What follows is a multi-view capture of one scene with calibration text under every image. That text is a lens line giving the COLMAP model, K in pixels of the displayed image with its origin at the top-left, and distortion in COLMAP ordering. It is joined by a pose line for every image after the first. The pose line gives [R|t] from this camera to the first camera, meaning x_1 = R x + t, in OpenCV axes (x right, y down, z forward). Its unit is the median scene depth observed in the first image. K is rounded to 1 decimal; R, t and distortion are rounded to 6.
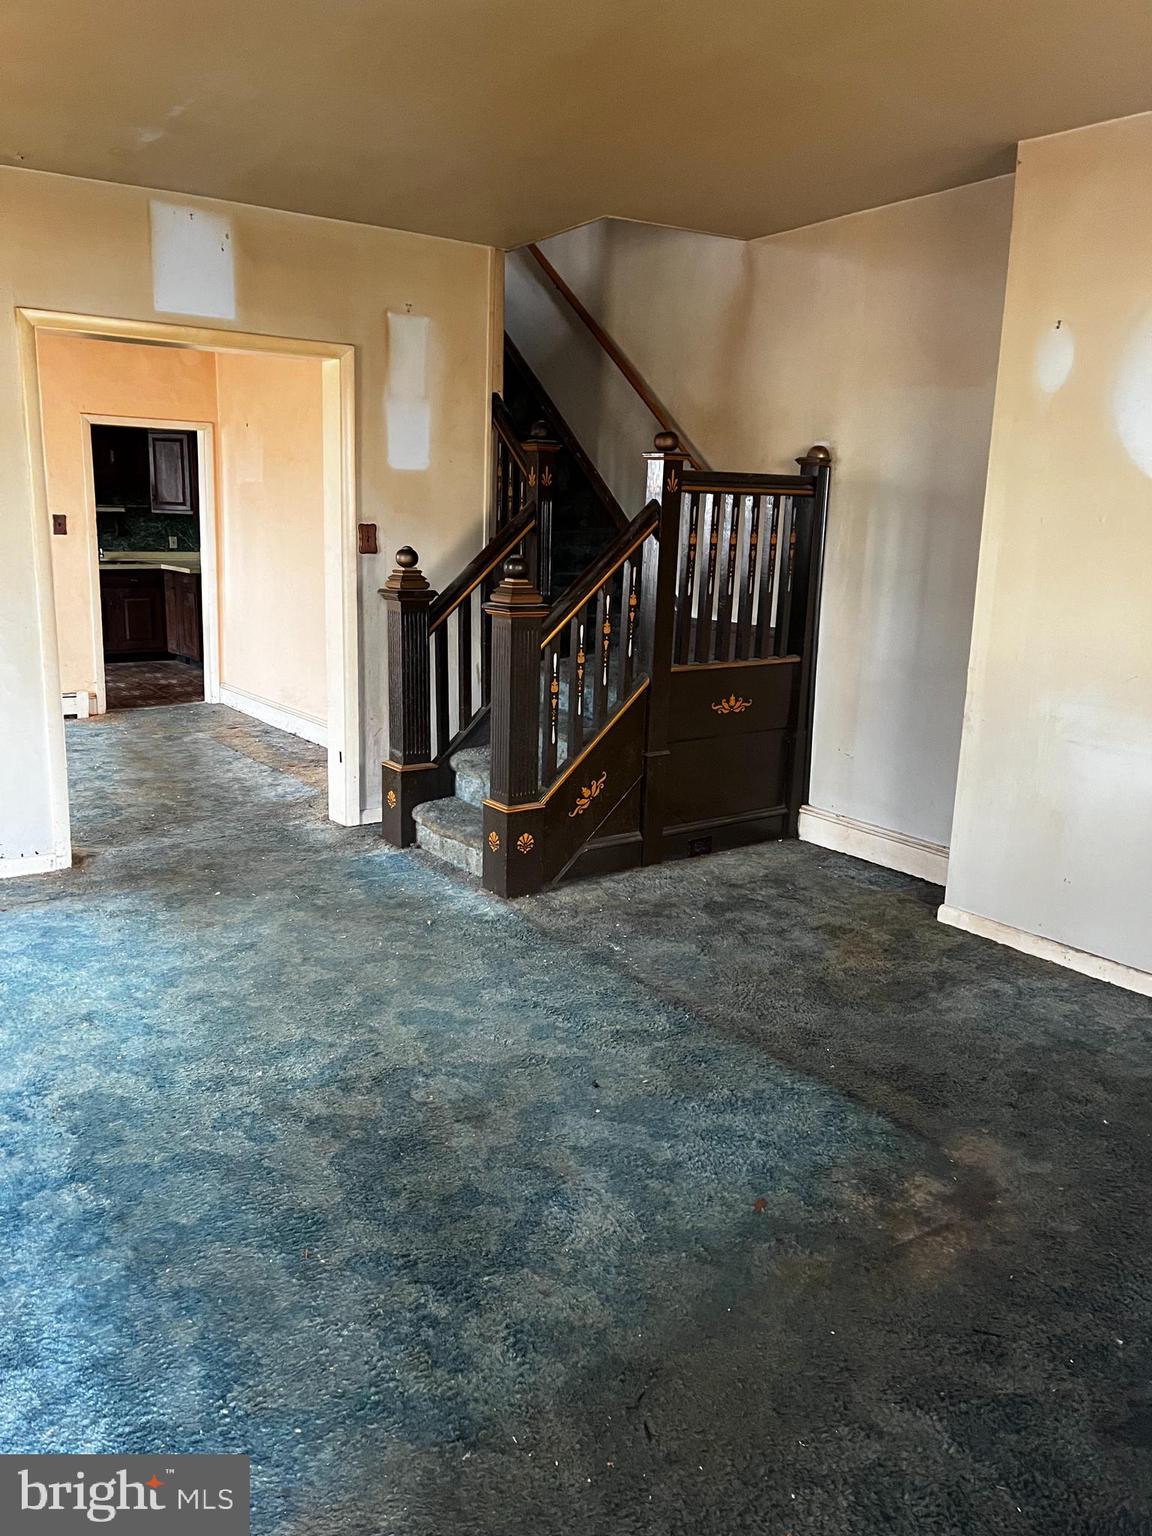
lens RADIAL K [[1164.3, 0, 574.7], [0, 1164.3, 776.8], [0, 0, 1]] dist [0.079174, -0.100850]
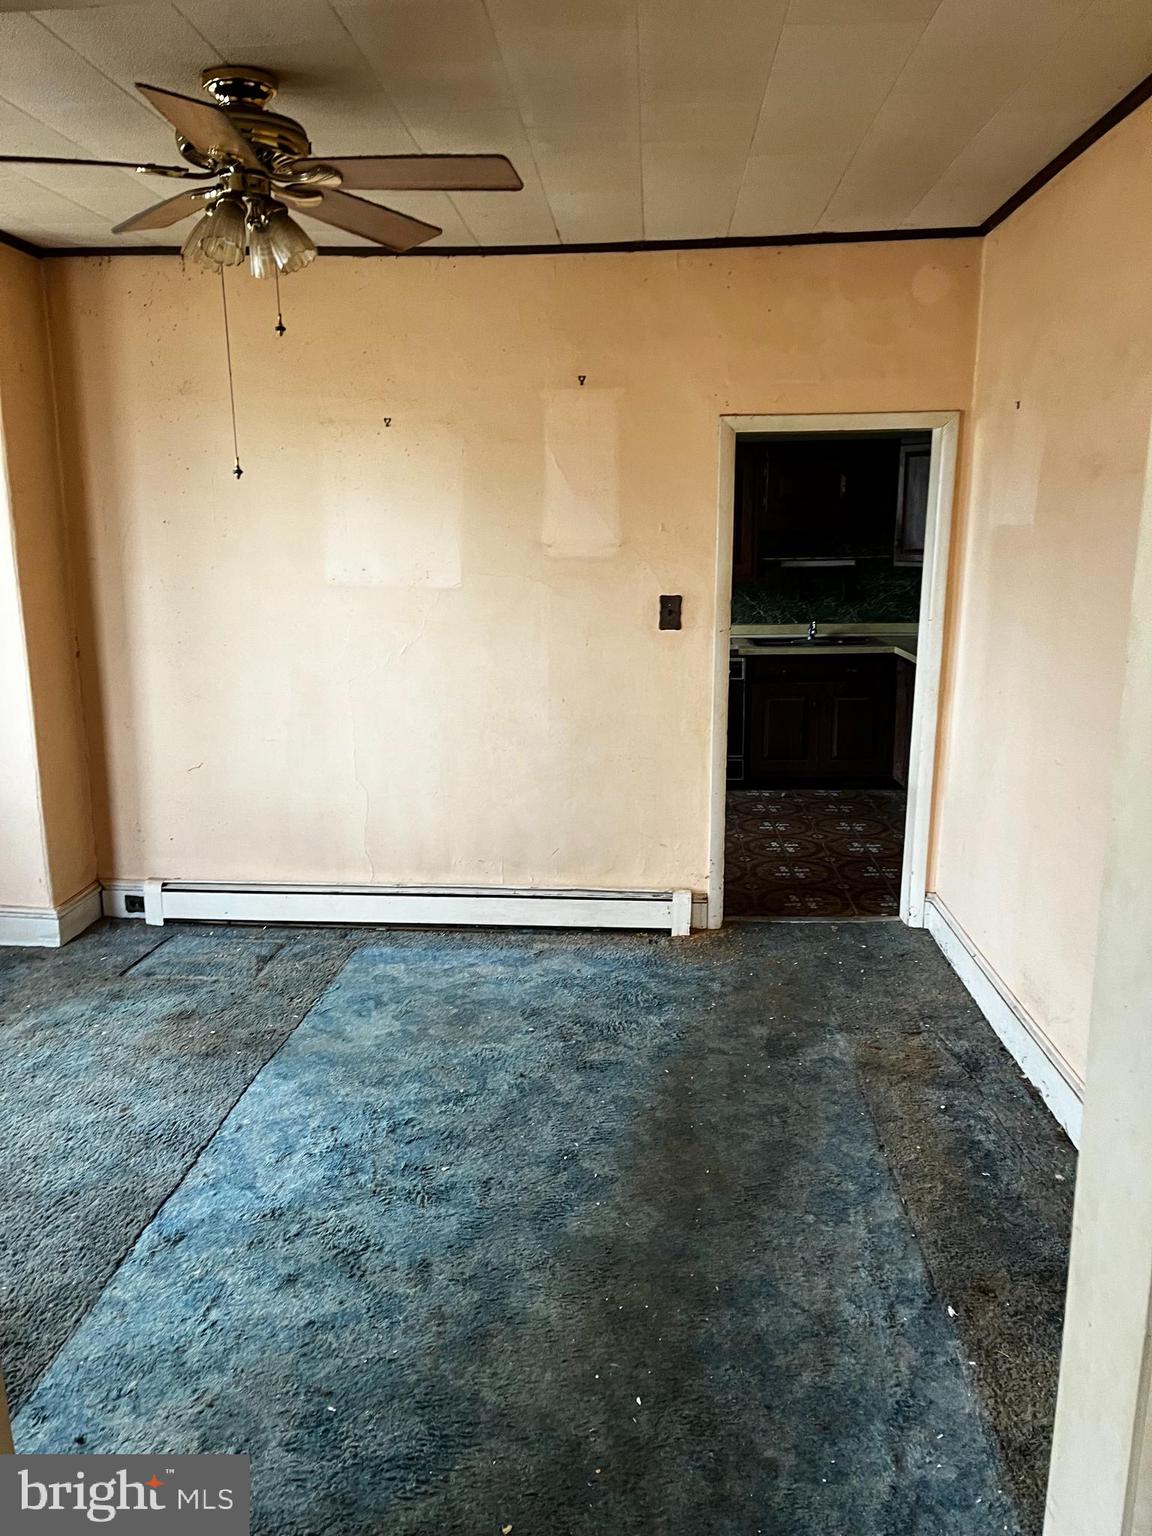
lens RADIAL K [[1164.3, 0, 574.7], [0, 1164.3, 776.8], [0, 0, 1]] dist [0.079174, -0.100850]
pose [[0.777123, 0.102974, -0.620868, -0.104096], [-0.112293, 0.993380, 0.024204, -0.135923], [0.619250, 0.050910, 0.783542, 0.503012]]
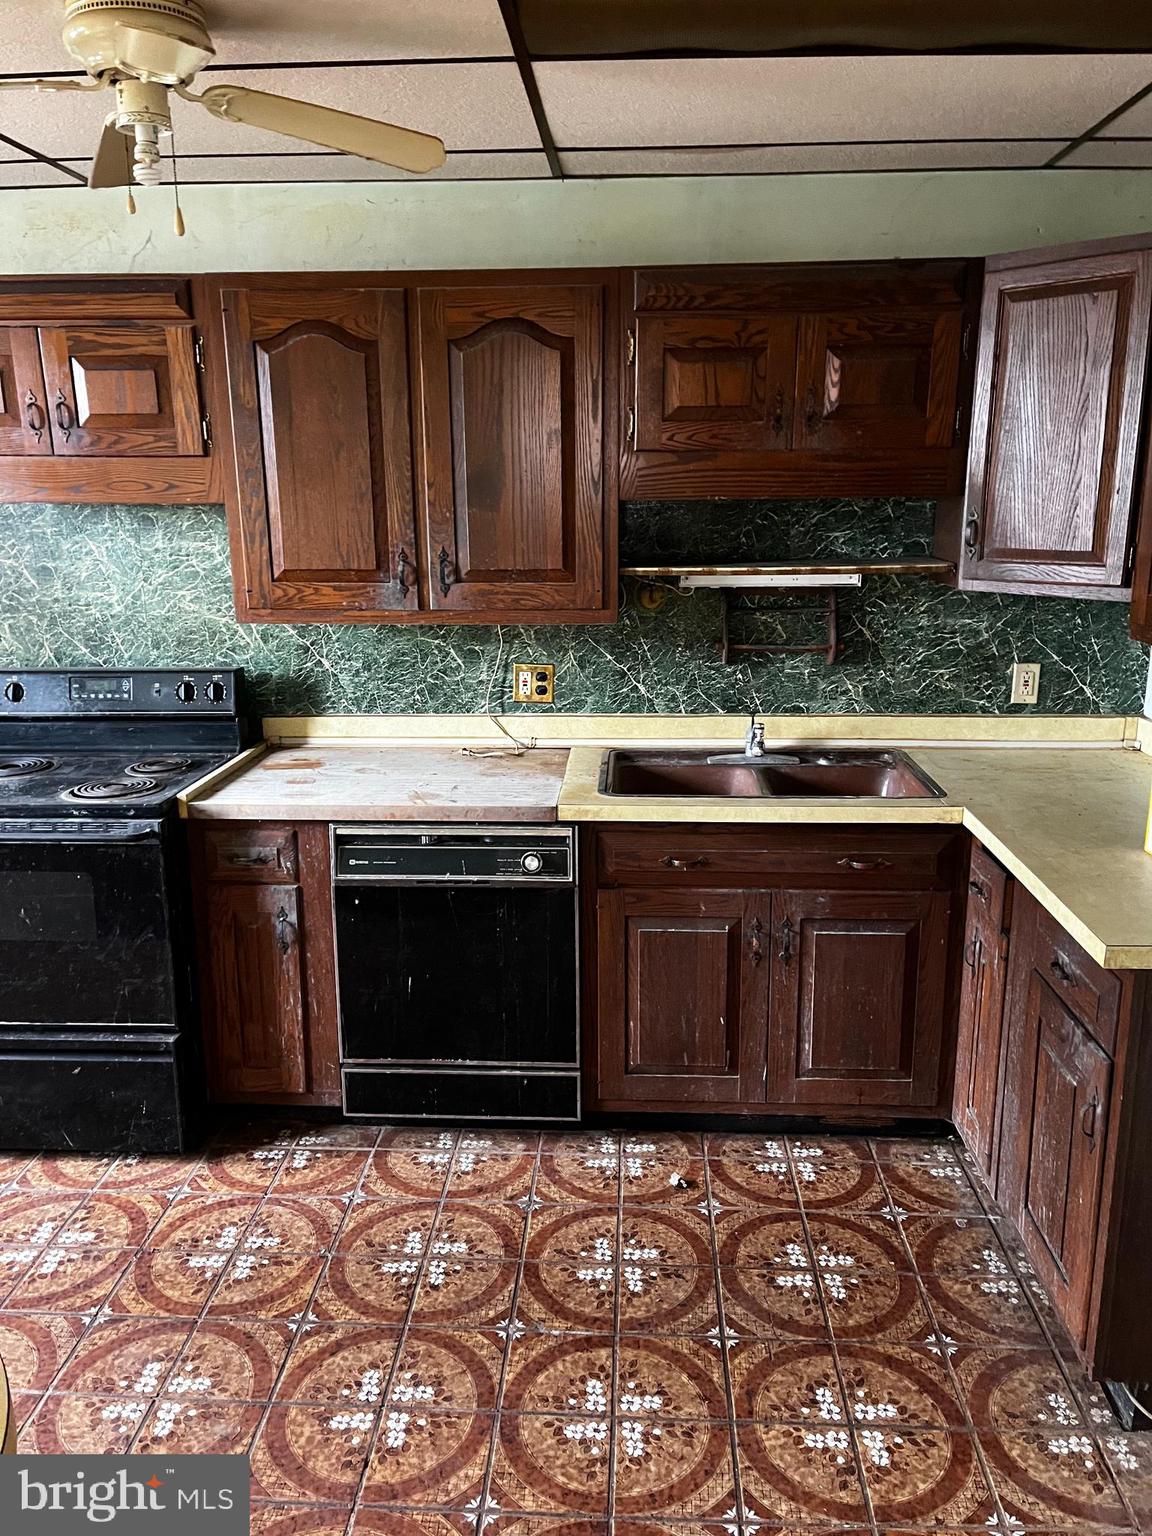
lens RADIAL K [[1164.3, 0, 574.7], [0, 1164.3, 776.8], [0, 0, 1]] dist [0.079174, -0.100850]
pose [[0.782240, 0.128356, -0.609611, -0.345181], [-0.112585, 0.991559, 0.064310, -0.250747], [0.612720, 0.018327, 0.790087, 0.979040]]
